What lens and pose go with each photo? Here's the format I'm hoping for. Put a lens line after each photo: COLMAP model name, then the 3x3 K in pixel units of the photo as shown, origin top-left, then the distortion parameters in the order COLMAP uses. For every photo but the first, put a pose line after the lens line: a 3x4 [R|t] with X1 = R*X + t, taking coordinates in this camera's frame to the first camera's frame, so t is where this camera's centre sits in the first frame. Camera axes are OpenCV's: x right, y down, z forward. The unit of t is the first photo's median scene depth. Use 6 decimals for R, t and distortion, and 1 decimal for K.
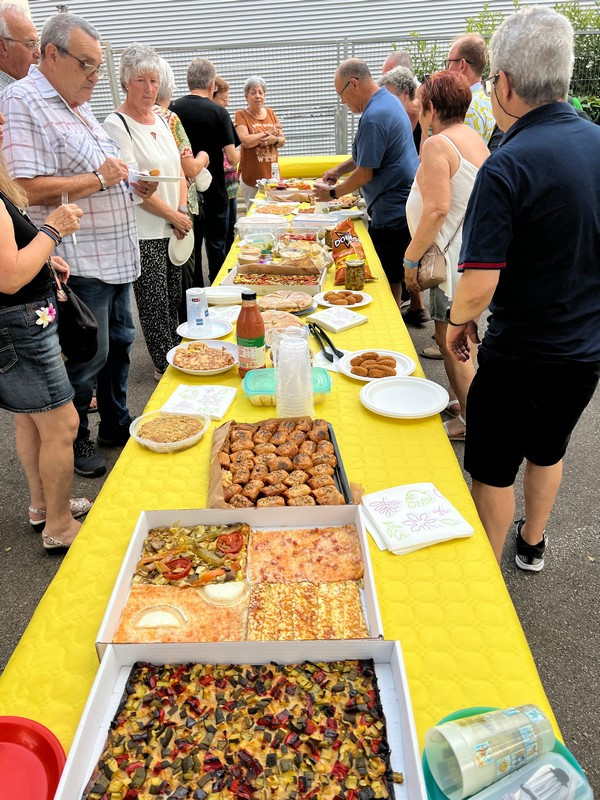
lens RADIAL K [[614.0, 0, 300.0], [0, 614.0, 400.0], [0, 0, 1]] dist [0.043065, -0.039358]
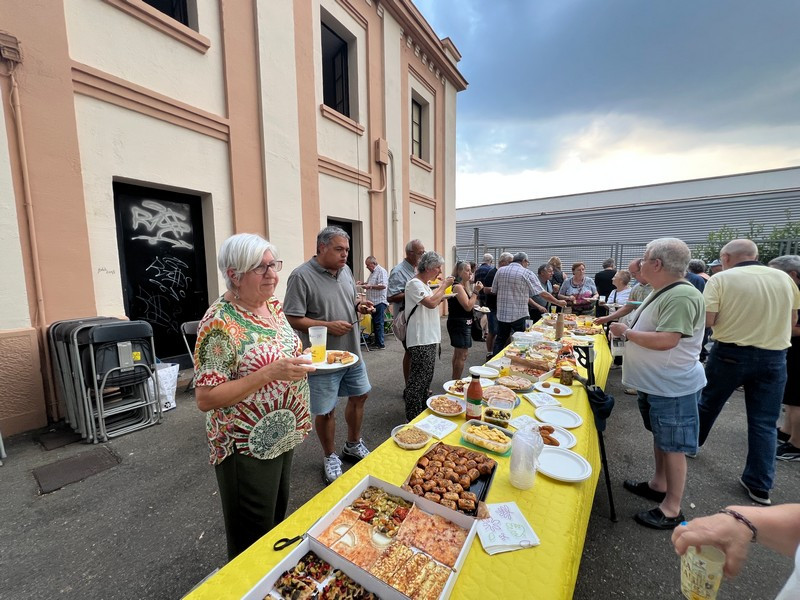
lens RADIAL K [[327.1, 0, 400.0], [0, 327.1, 300.0], [0, 0, 1]] dist [0.002112, 0.000473]
pose [[0.853574, 0.090775, -0.513002, 0.292864], [-0.258490, 0.928739, -0.265758, -0.080606], [0.452321, 0.359450, 0.816212, -0.009350]]
